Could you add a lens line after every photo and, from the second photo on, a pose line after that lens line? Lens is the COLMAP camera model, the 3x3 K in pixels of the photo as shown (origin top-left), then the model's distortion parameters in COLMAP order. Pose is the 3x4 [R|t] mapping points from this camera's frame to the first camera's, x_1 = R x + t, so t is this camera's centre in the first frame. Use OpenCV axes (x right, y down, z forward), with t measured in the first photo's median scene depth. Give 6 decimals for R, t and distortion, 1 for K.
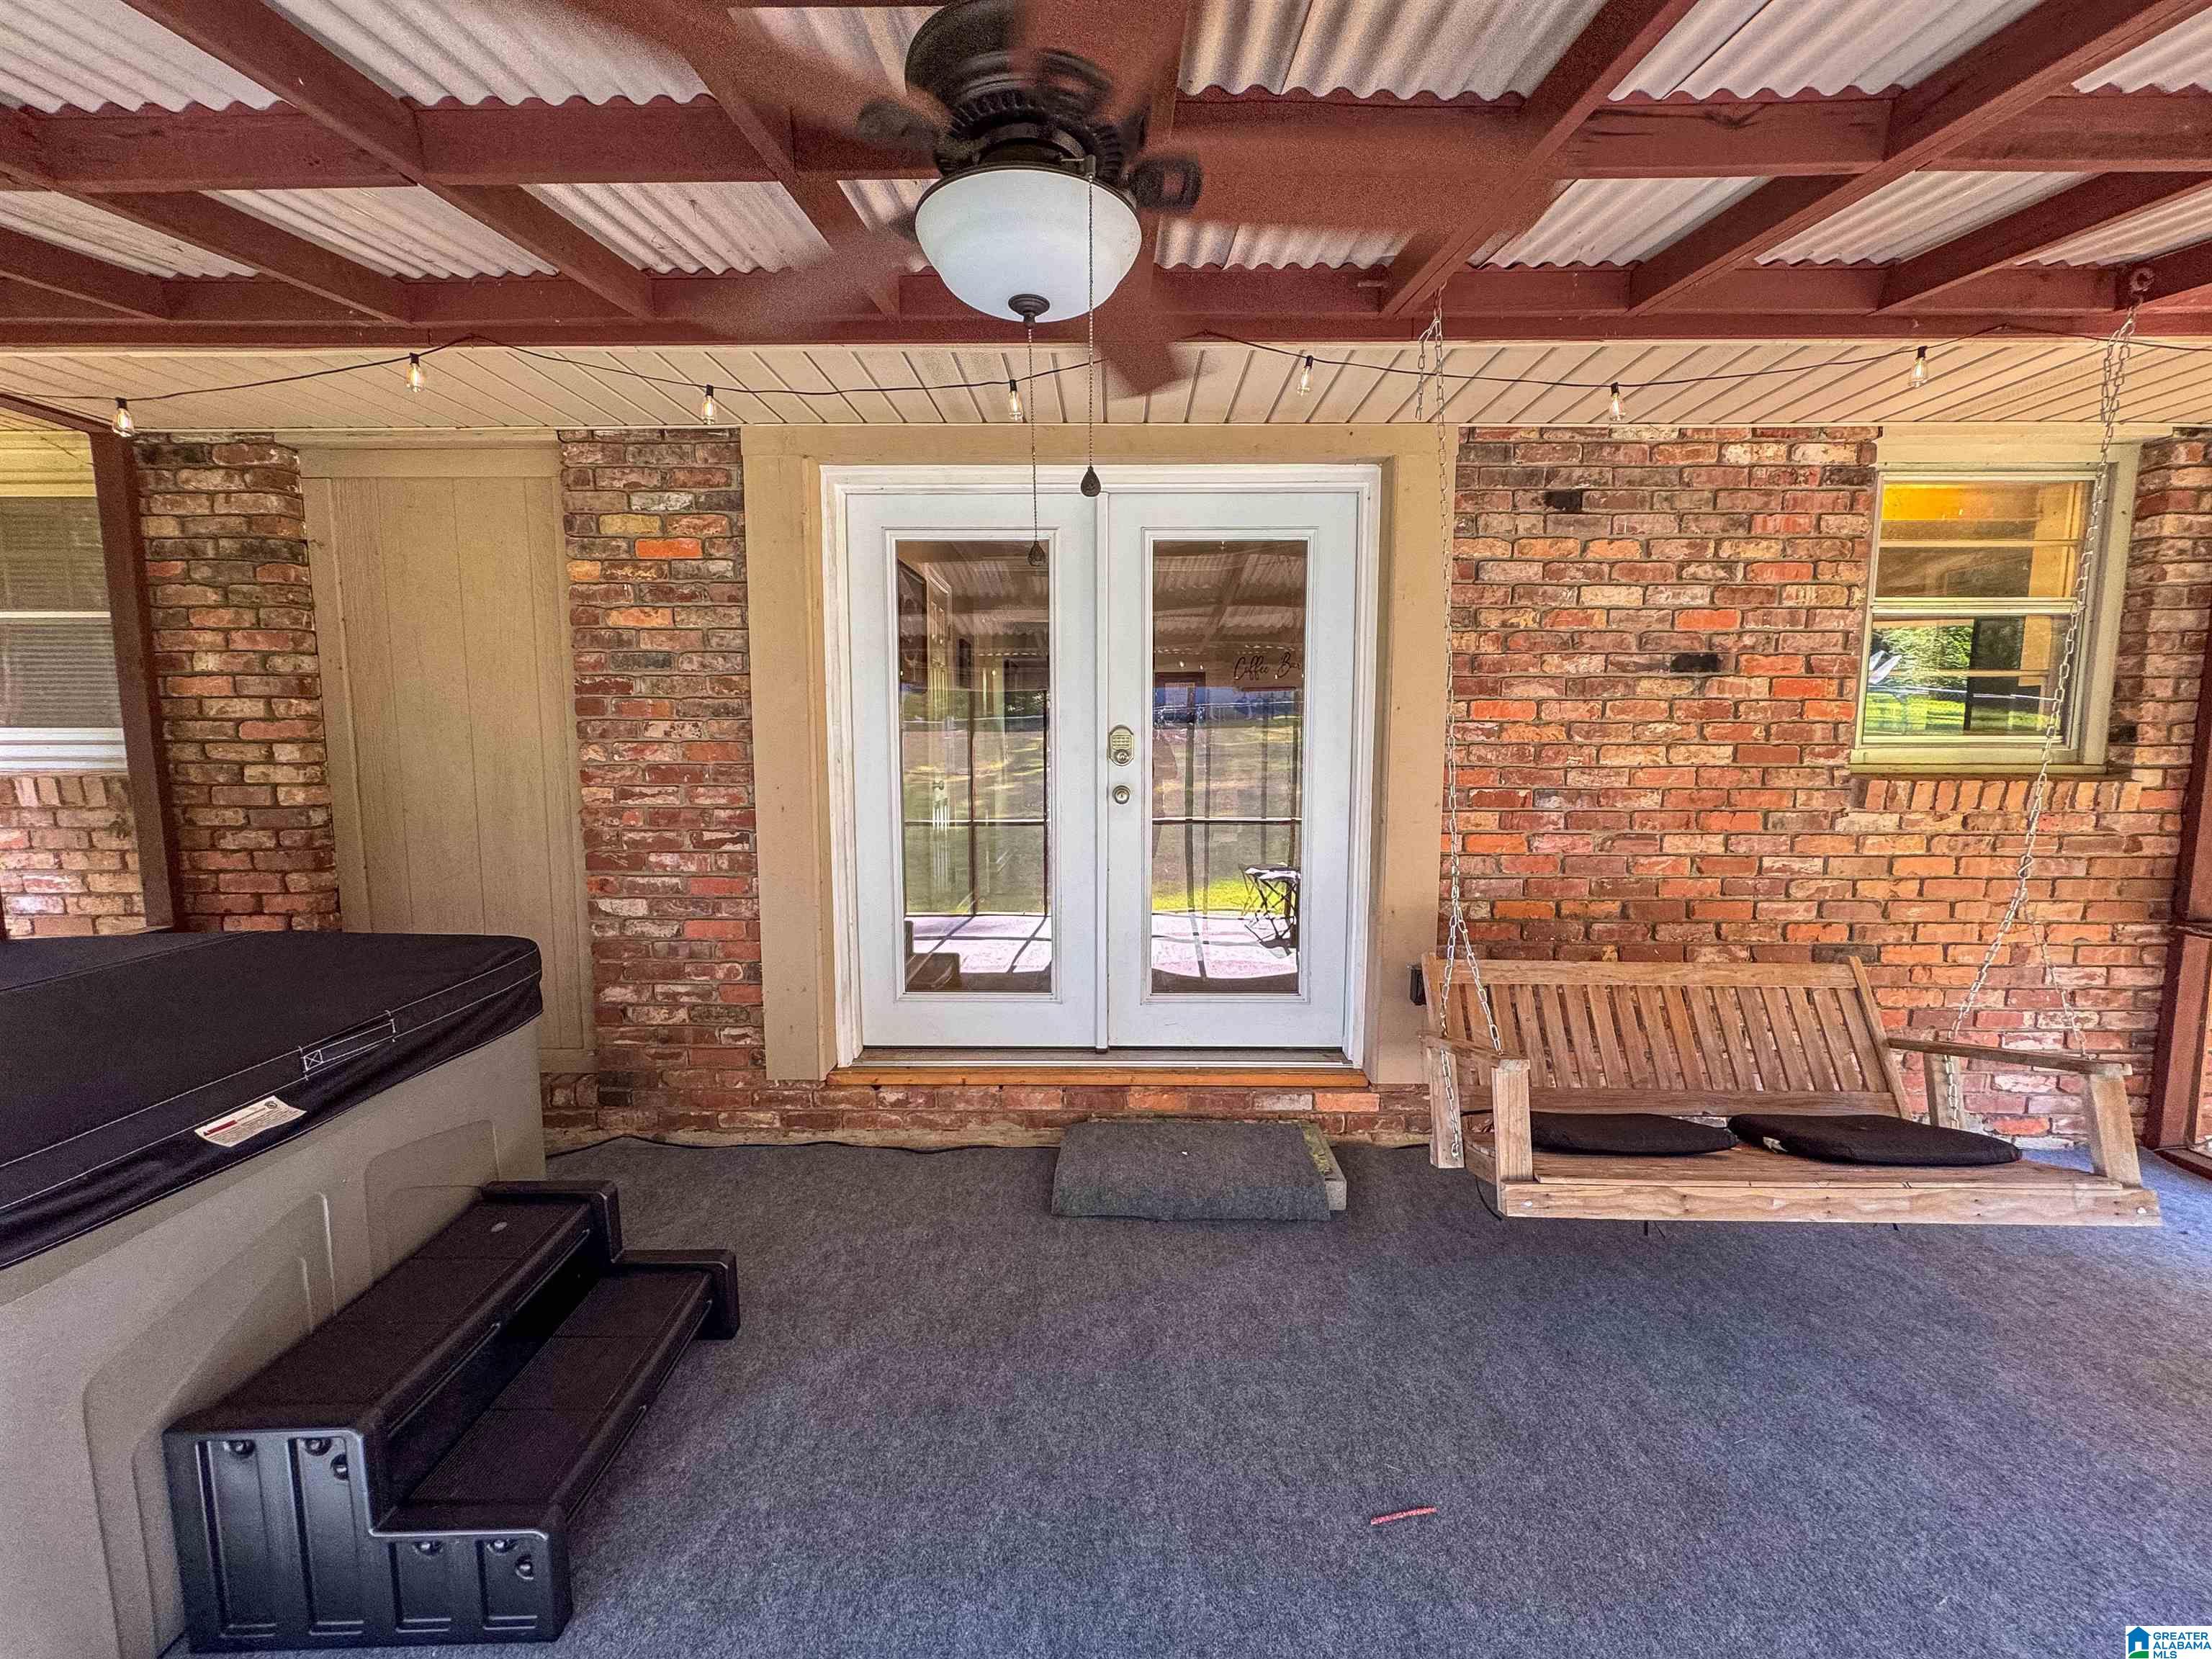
lens RADIAL K [[892.7, 0, 1109.3], [0, 892.7, 830.0], [0, 0, 1]] dist [-0.003411, -0.000942]
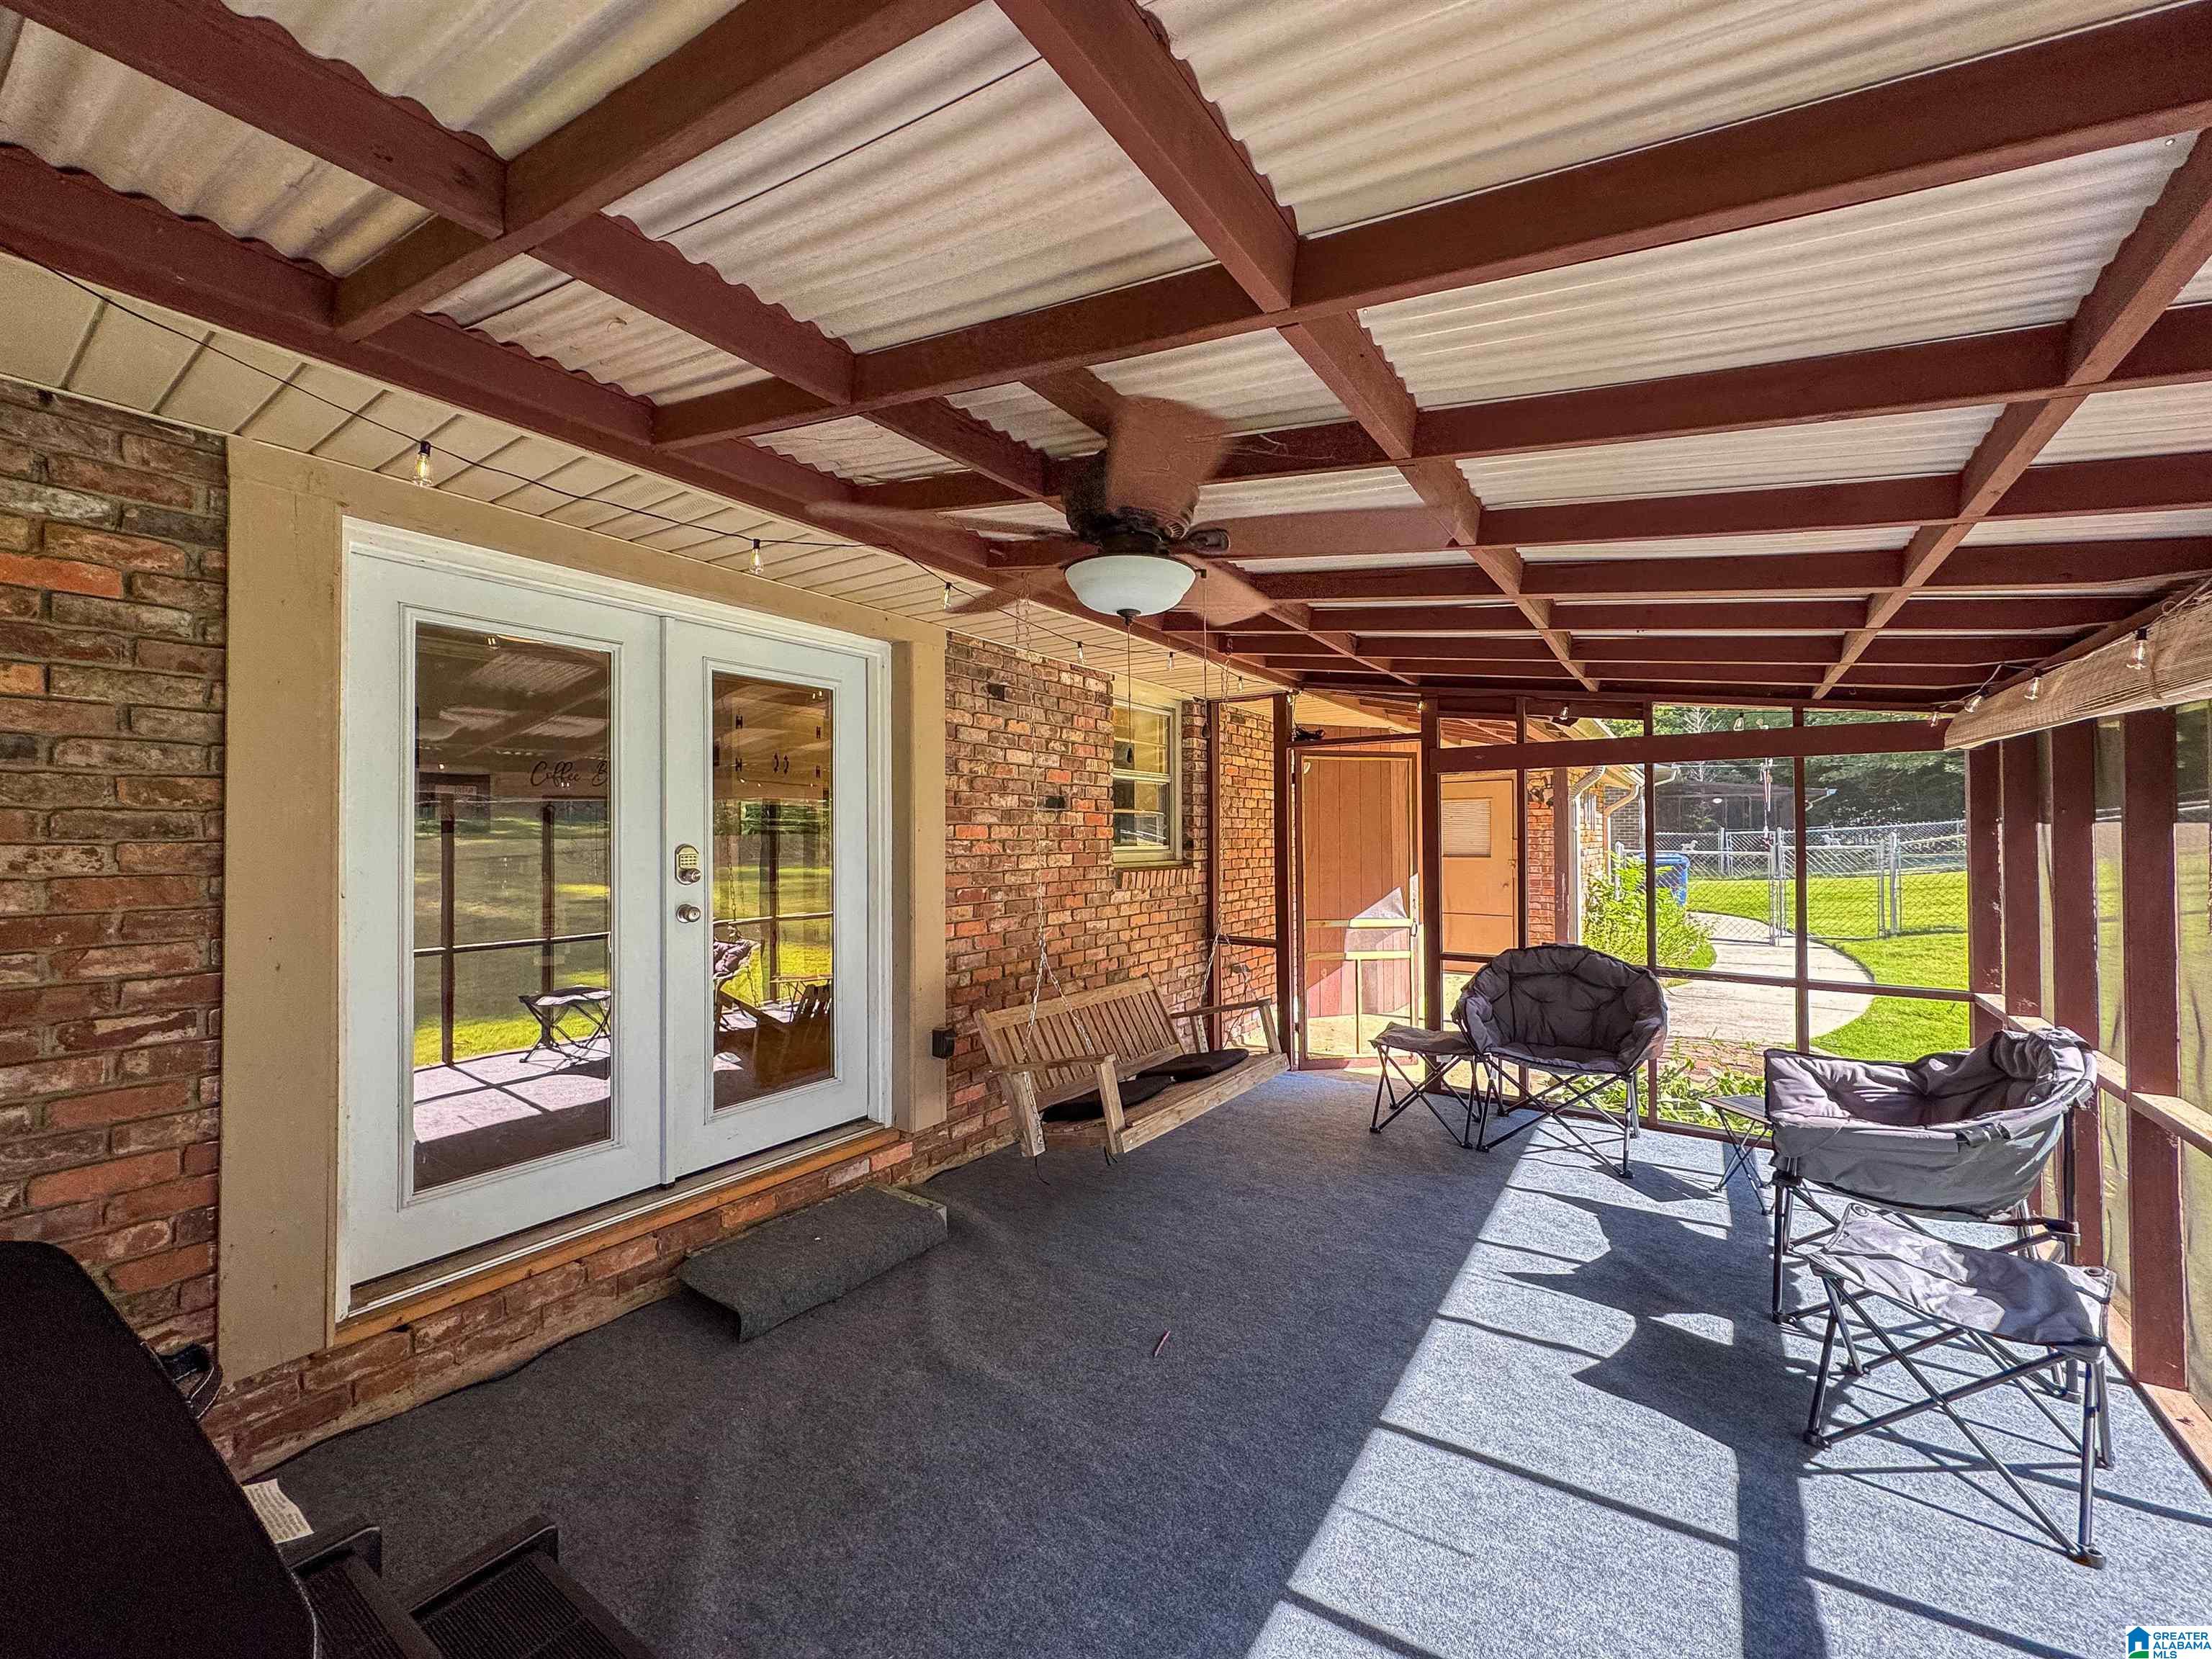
lens RADIAL K [[892.7, 0, 1109.8], [0, 892.7, 826.8], [0, 0, 1]] dist [-0.003411, -0.000942]
pose [[0.550882, 0.006929, 0.834555, -0.600604], [0.089672, 0.993685, -0.067442, -0.028363], [-0.829752, 0.111988, 0.546782, 0.056524]]
